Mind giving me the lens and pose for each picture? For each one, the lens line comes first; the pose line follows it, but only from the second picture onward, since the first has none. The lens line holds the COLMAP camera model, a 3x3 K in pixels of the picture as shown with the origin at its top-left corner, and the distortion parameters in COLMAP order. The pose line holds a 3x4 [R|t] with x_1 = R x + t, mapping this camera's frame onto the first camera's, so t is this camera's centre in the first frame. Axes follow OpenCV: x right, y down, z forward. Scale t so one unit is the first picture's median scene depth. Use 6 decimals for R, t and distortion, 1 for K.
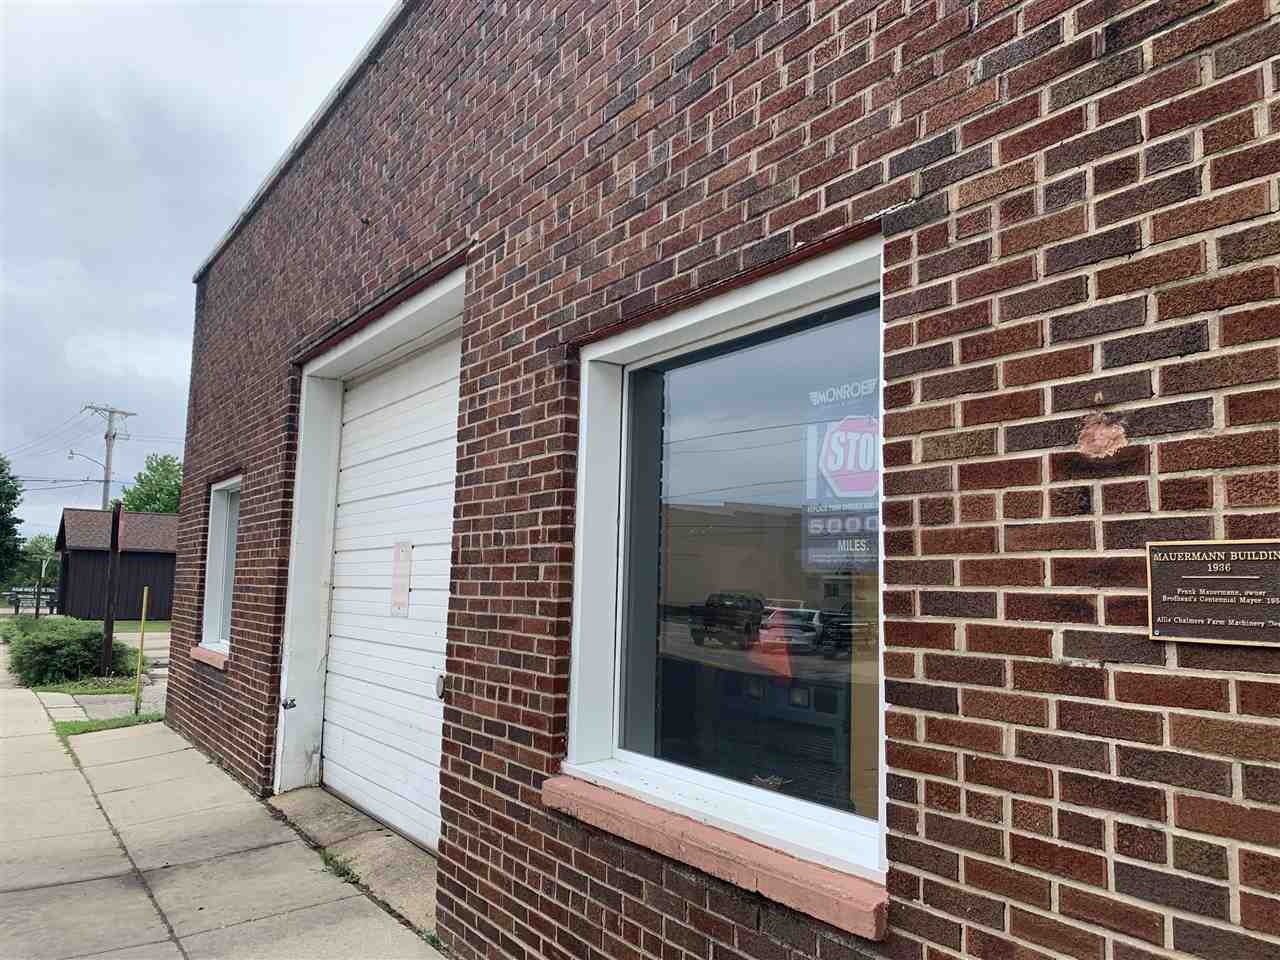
lens RADIAL K [[976.7, 0, 639.9], [0, 976.7, 482.6], [0, 0, 1]] dist [0.010854, -0.002052]
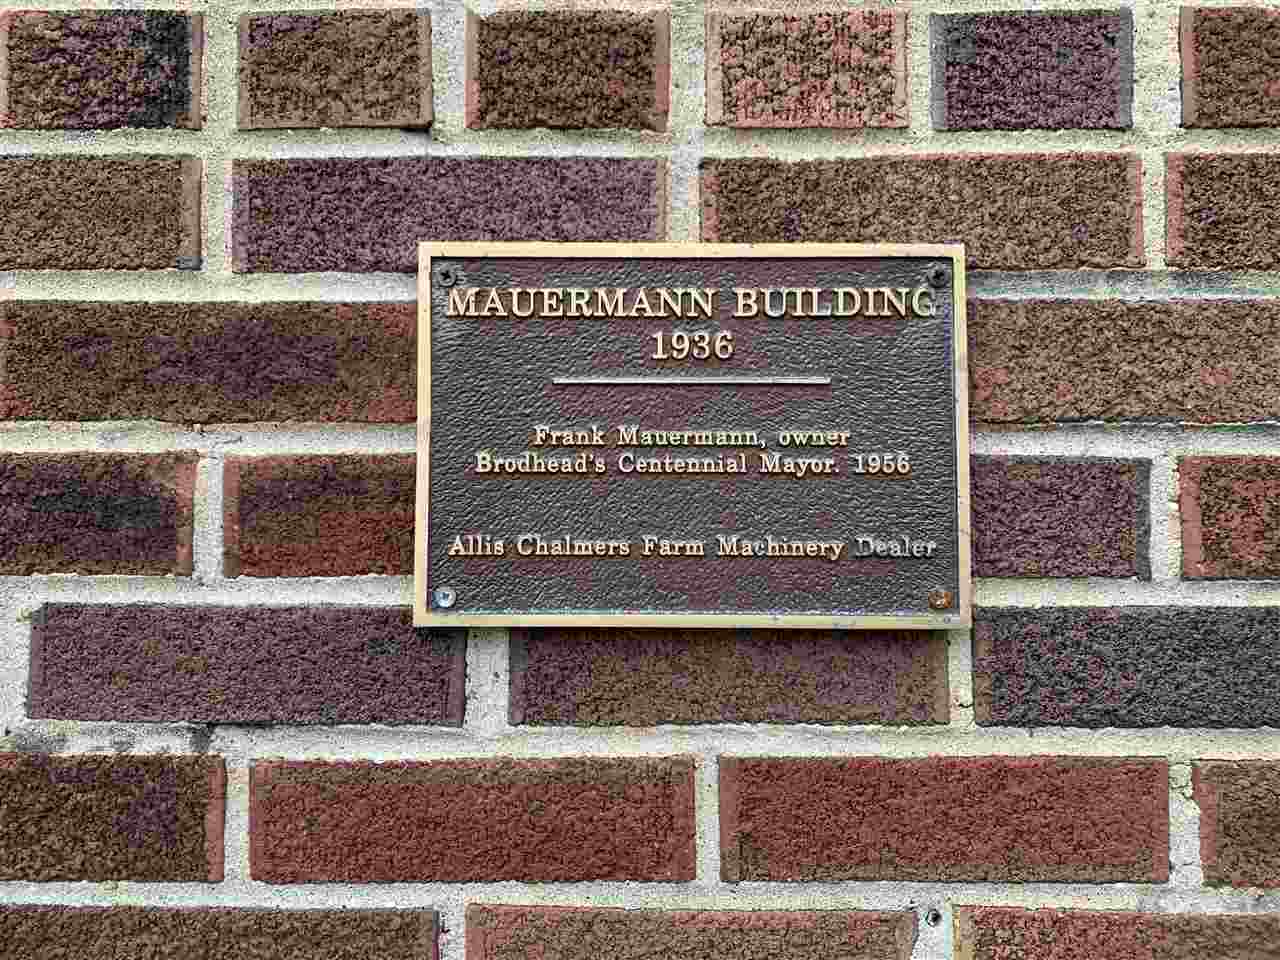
lens RADIAL K [[976.7, 0, 638.1], [0, 976.7, 480.3], [0, 0, 1]] dist [0.010854, -0.002052]
pose [[0.552690, 0.021373, 0.833113, 0.342897], [-0.078998, 0.996513, 0.026843, 0.111577], [-0.829635, -0.080651, 0.552451, 0.816437]]
